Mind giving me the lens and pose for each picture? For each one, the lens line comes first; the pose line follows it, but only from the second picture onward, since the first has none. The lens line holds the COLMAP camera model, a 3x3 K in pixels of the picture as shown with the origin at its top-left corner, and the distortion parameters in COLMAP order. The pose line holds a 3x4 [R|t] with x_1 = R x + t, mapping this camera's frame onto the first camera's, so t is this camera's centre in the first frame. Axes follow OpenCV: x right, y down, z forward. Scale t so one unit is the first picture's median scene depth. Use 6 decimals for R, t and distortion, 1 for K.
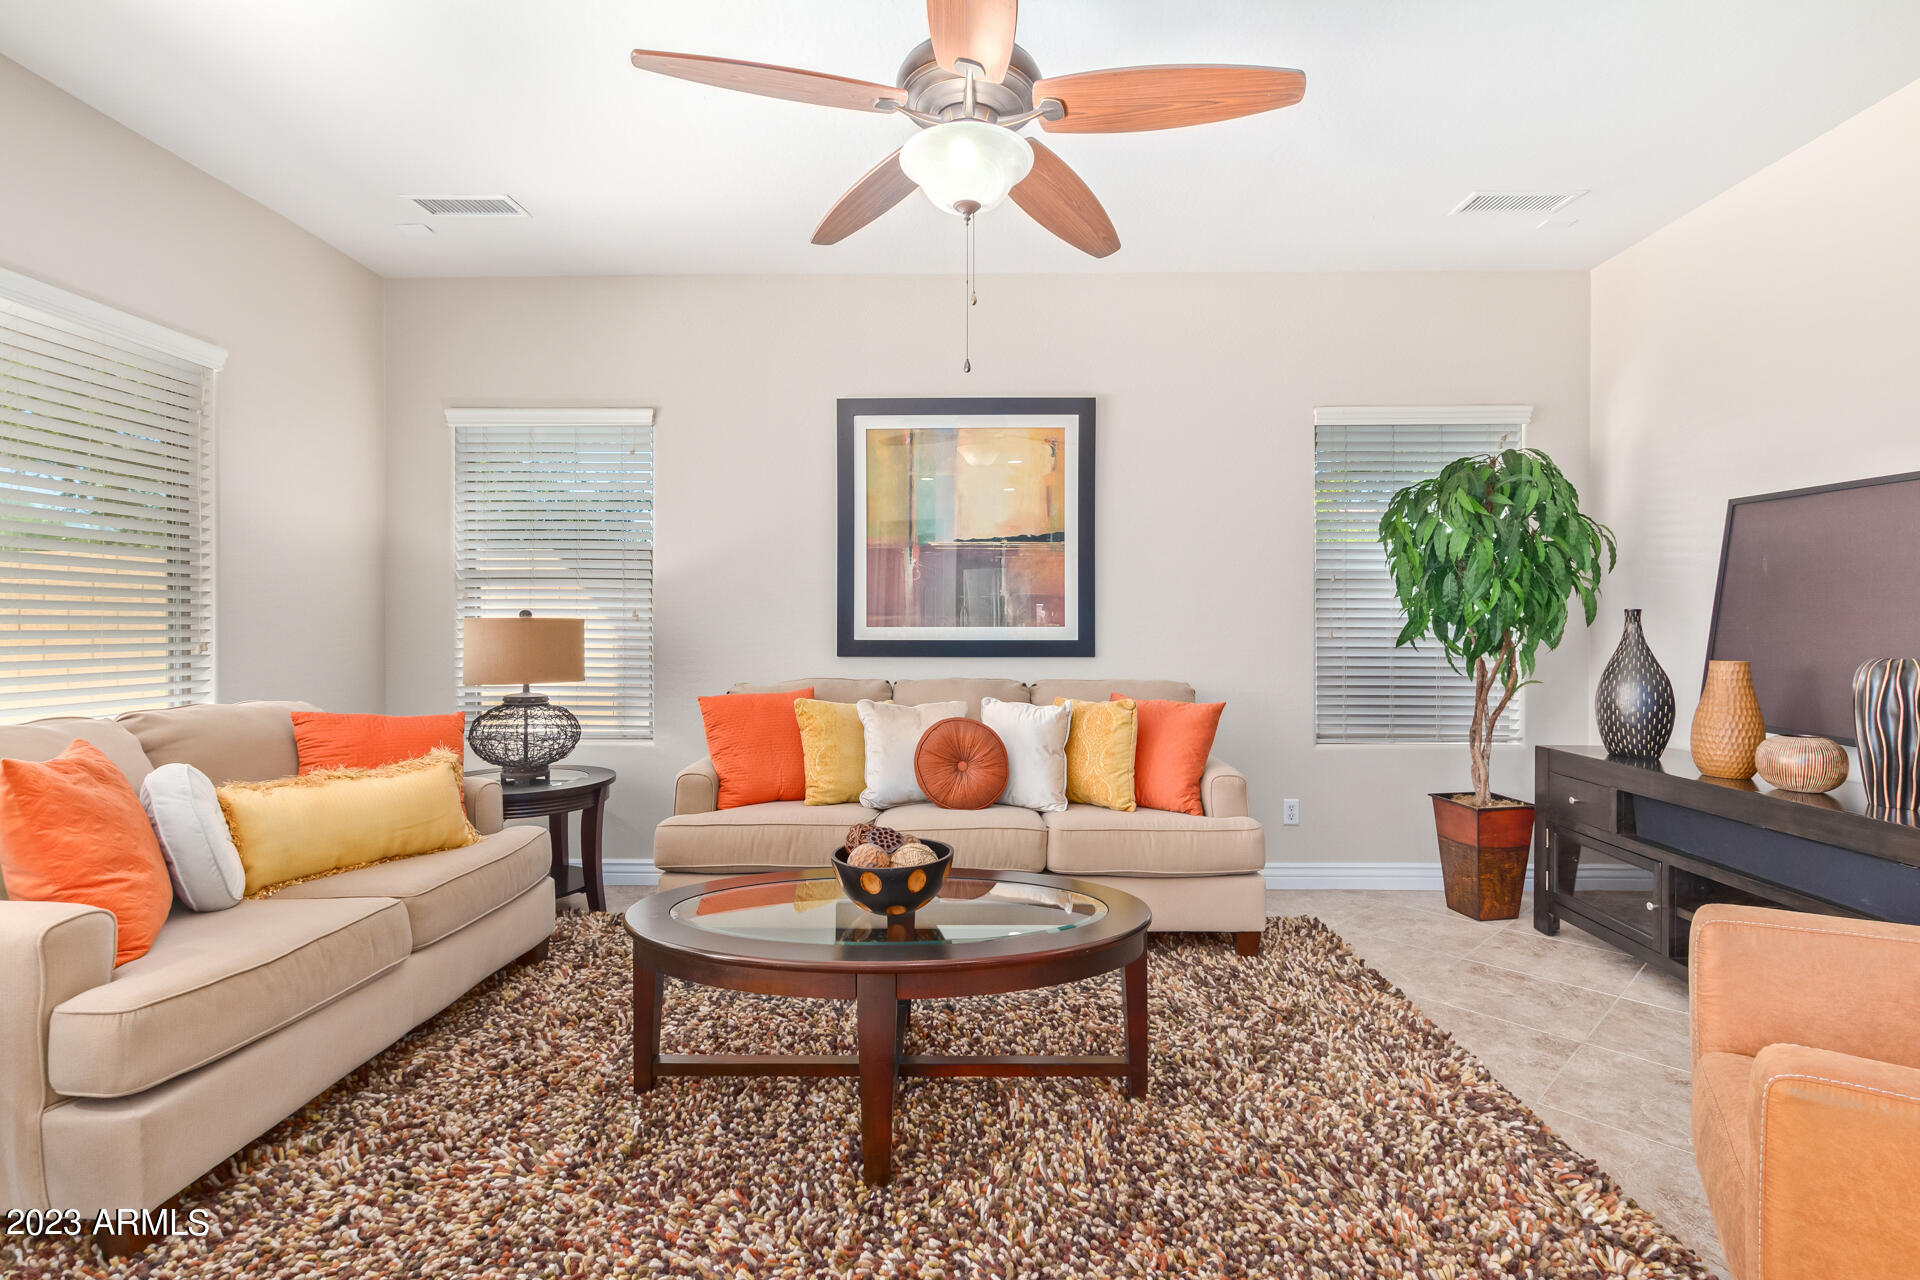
lens RADIAL K [[900.7, 0, 963.1], [0, 900.7, 631.8], [0, 0, 1]] dist [0.001805, -0.000052]
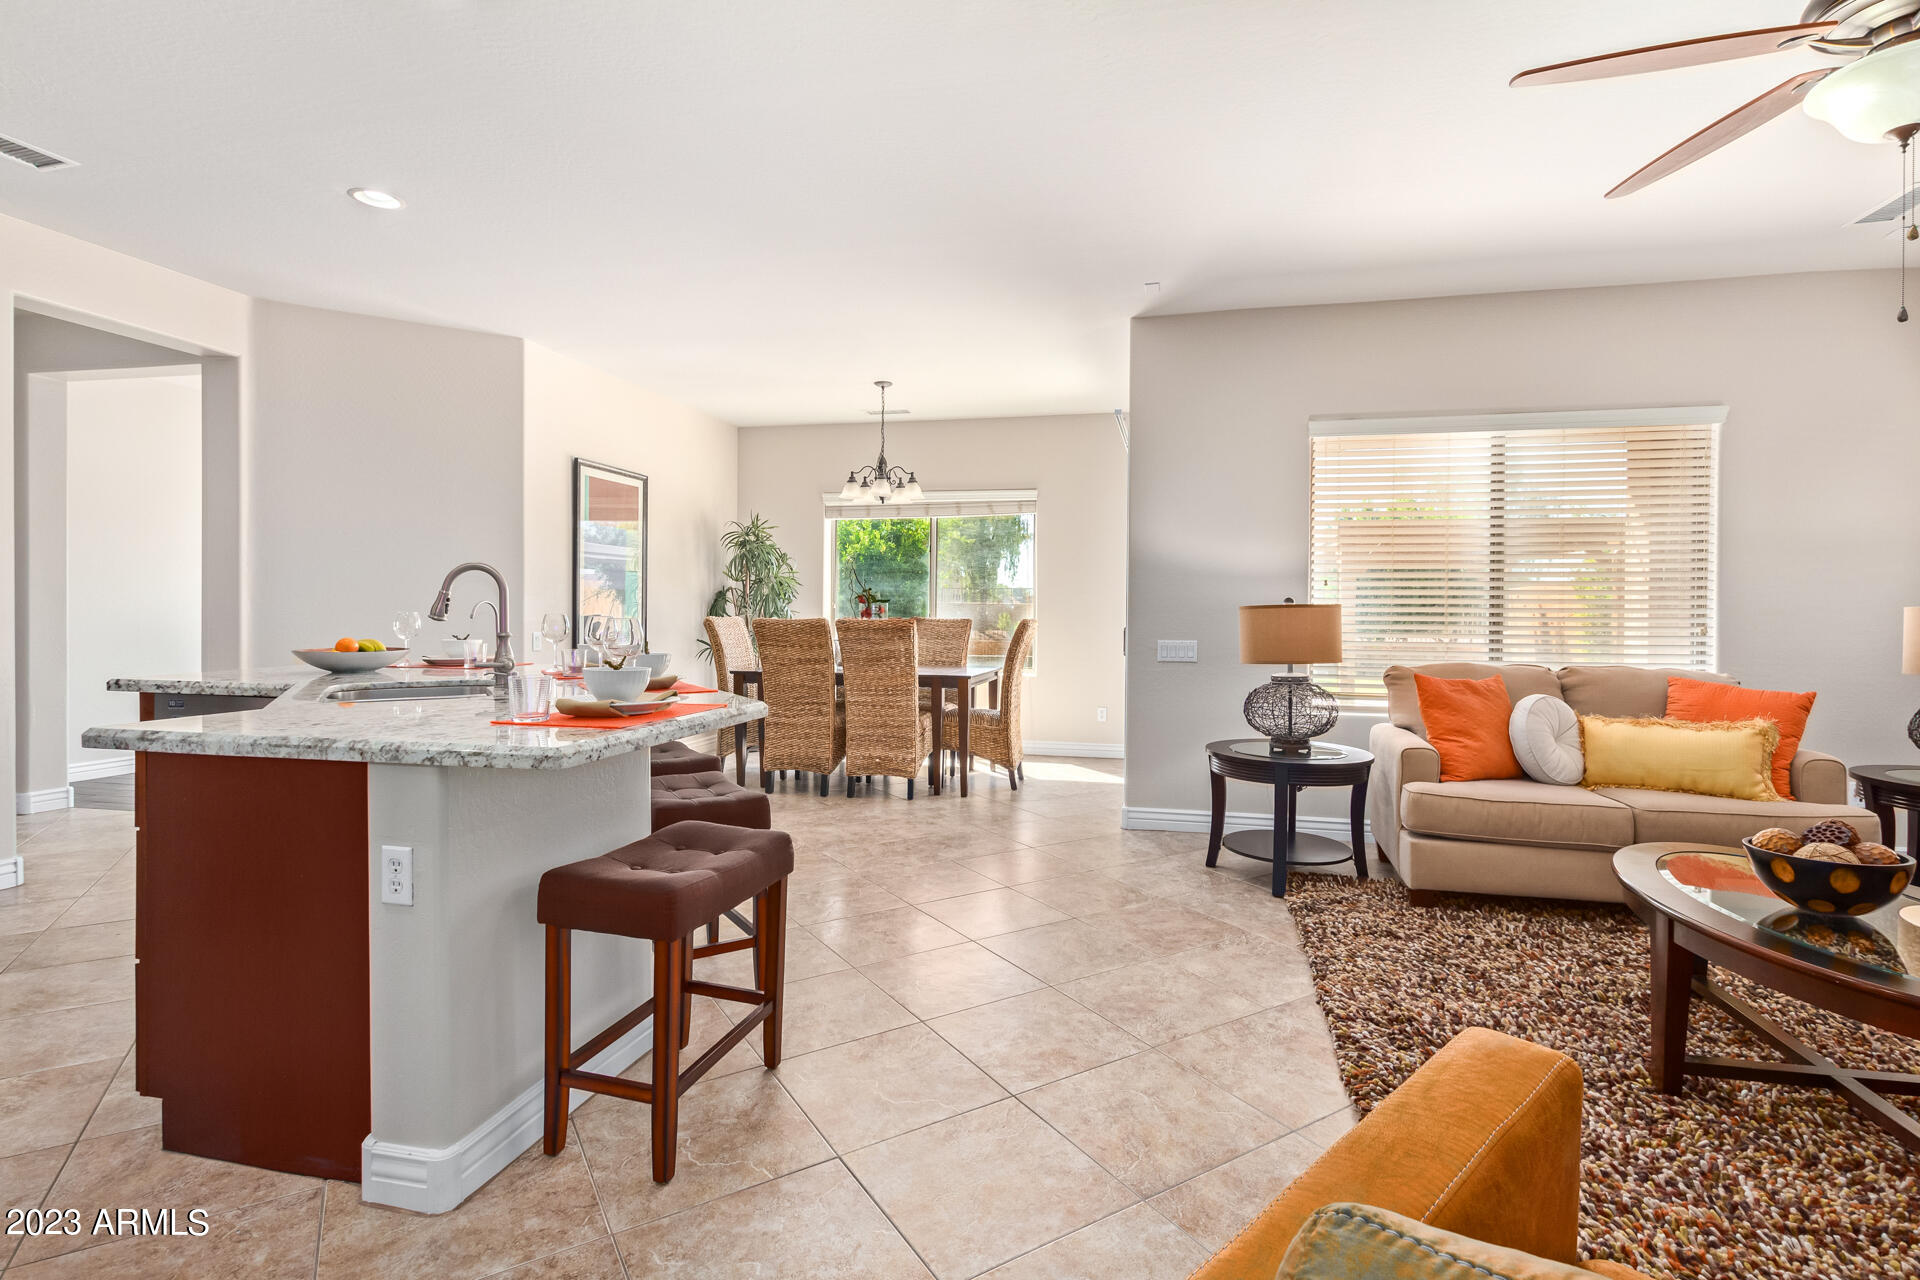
lens RADIAL K [[900.7, 0, 963.3], [0, 900.7, 628.2], [0, 0, 1]] dist [0.001805, -0.000052]
pose [[-0.220381, 0.017264, -0.975261, 1.156966], [-0.003258, 0.999825, 0.018435, -0.009087], [0.975408, 0.007240, -0.220287, 0.342548]]
